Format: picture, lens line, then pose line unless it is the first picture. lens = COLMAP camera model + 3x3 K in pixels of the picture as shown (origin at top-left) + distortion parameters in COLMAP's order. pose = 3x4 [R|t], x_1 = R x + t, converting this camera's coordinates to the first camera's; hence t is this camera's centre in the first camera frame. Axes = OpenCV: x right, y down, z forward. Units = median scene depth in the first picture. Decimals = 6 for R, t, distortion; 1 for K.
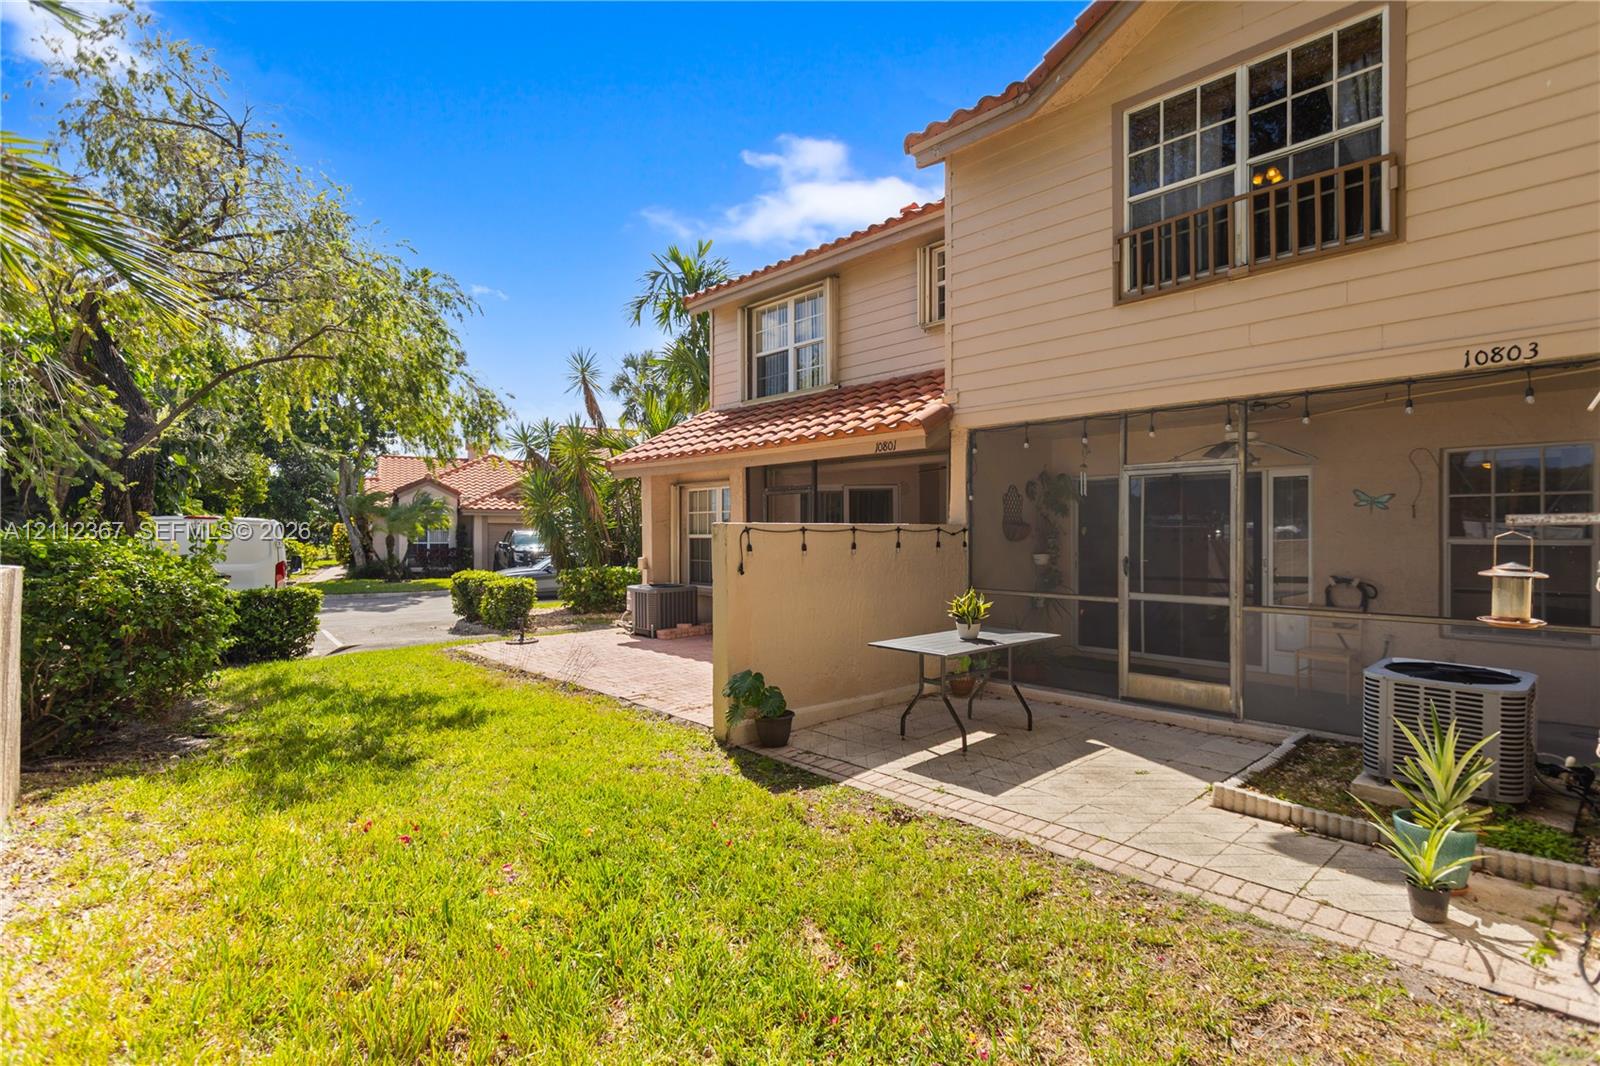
lens RADIAL K [[781.0, 0, 784.9], [0, 781.0, 536.8], [0, 0, 1]] dist [0.005507, 0.000158]
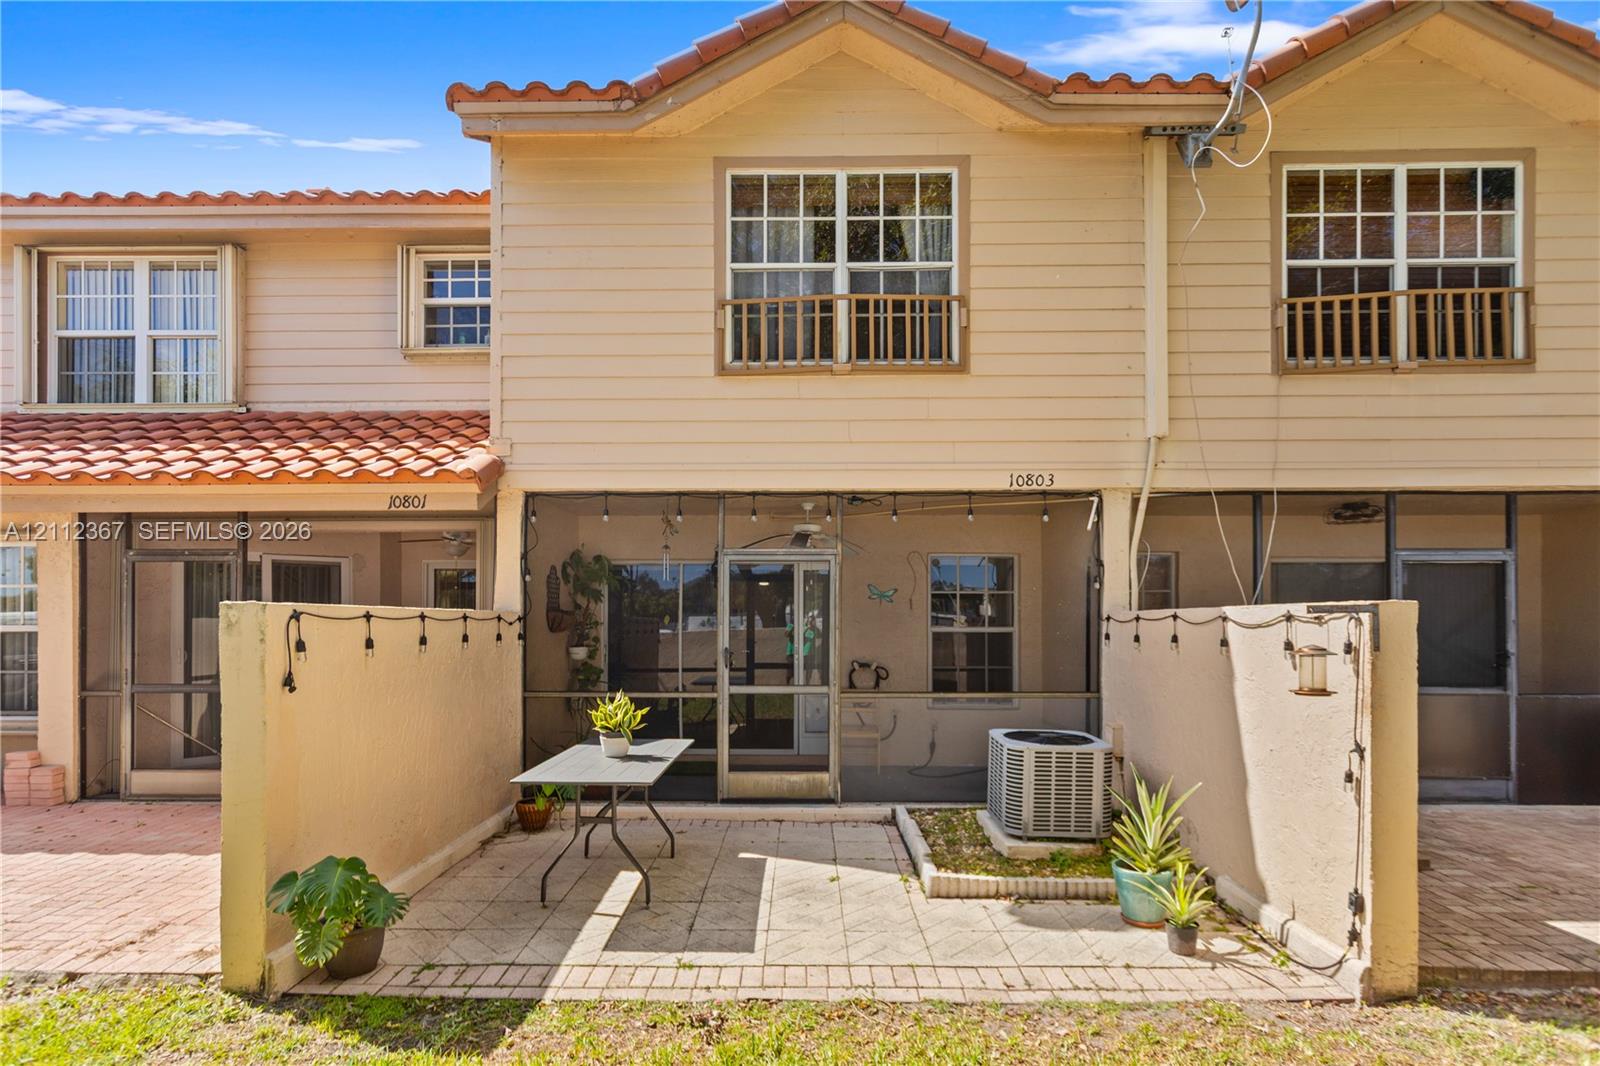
lens RADIAL K [[813.5, 0, 815.8], [0, 813.5, 620.9], [0, 0, 1]] dist [0.006393, -0.002565]
pose [[0.681771, 0.003116, 0.731559, -0.208097], [0.003912, 0.999961, -0.007905, 0.001824], [-0.731555, 0.008251, 0.681732, 0.274587]]
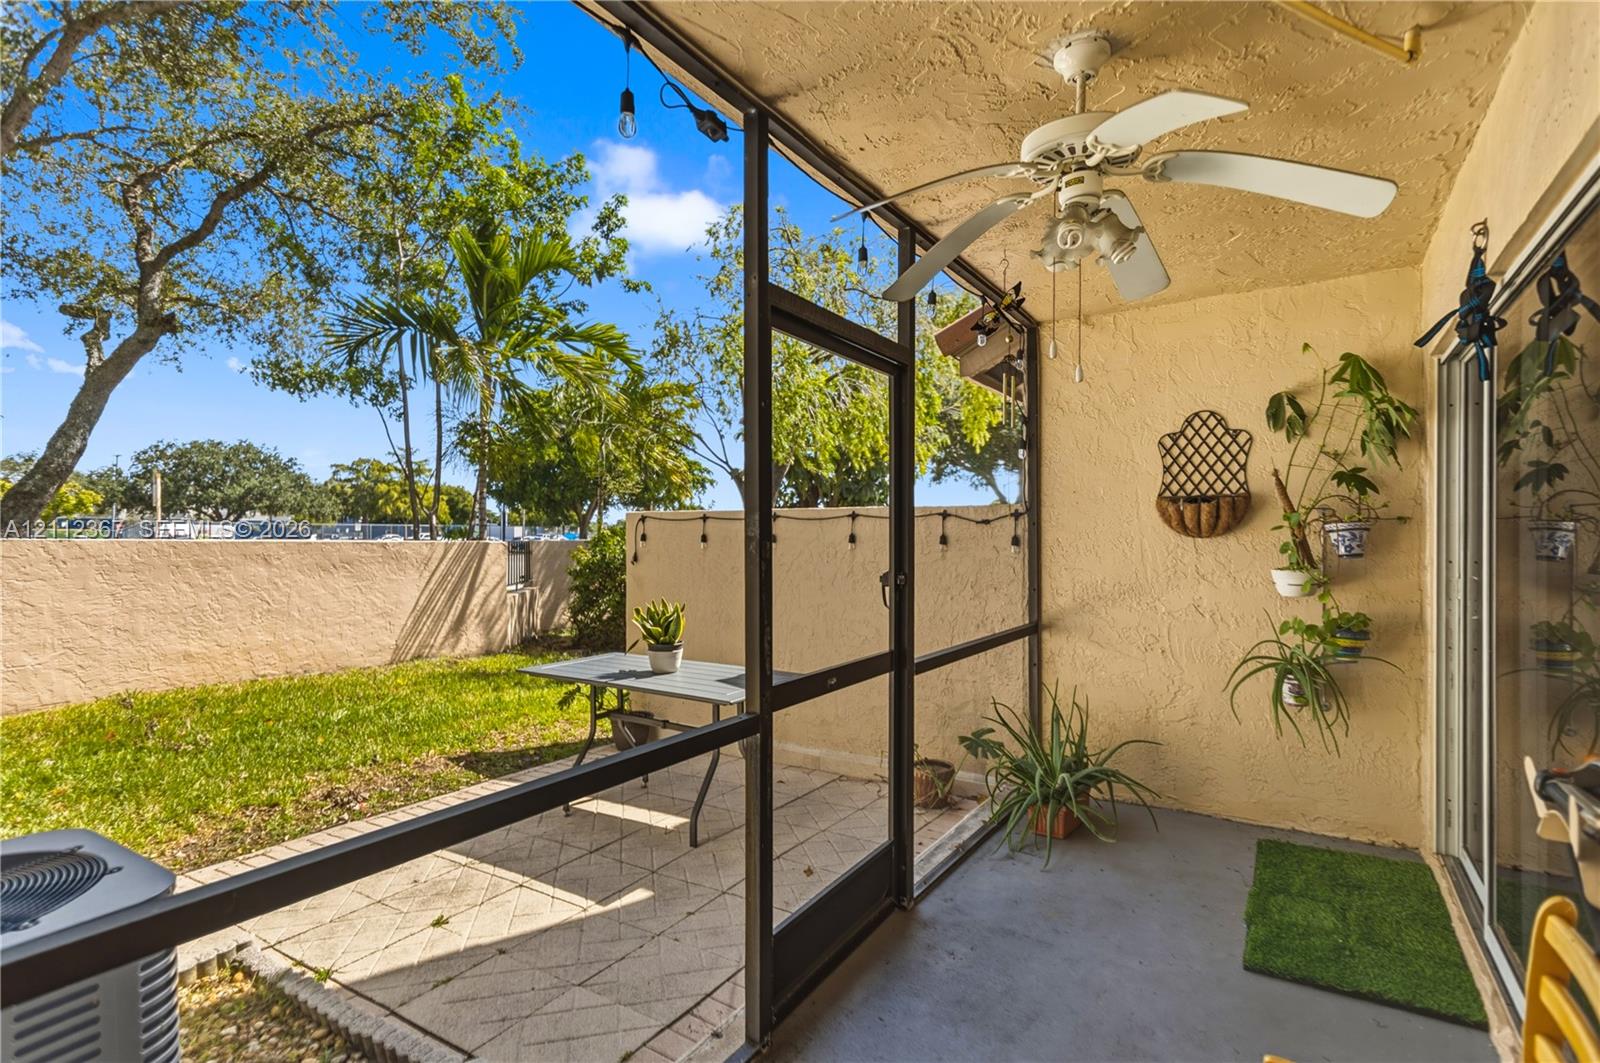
lens RADIAL K [[781.0, 0, 790.6], [0, 781.0, 531.2], [0, 0, 1]] dist [0.005507, 0.000158]
pose [[0.262689, 0.000318, -0.964881, 0.834289], [-0.009440, 0.999953, -0.002240, 0.006637], [0.964834, 0.009697, 0.262679, 0.838886]]
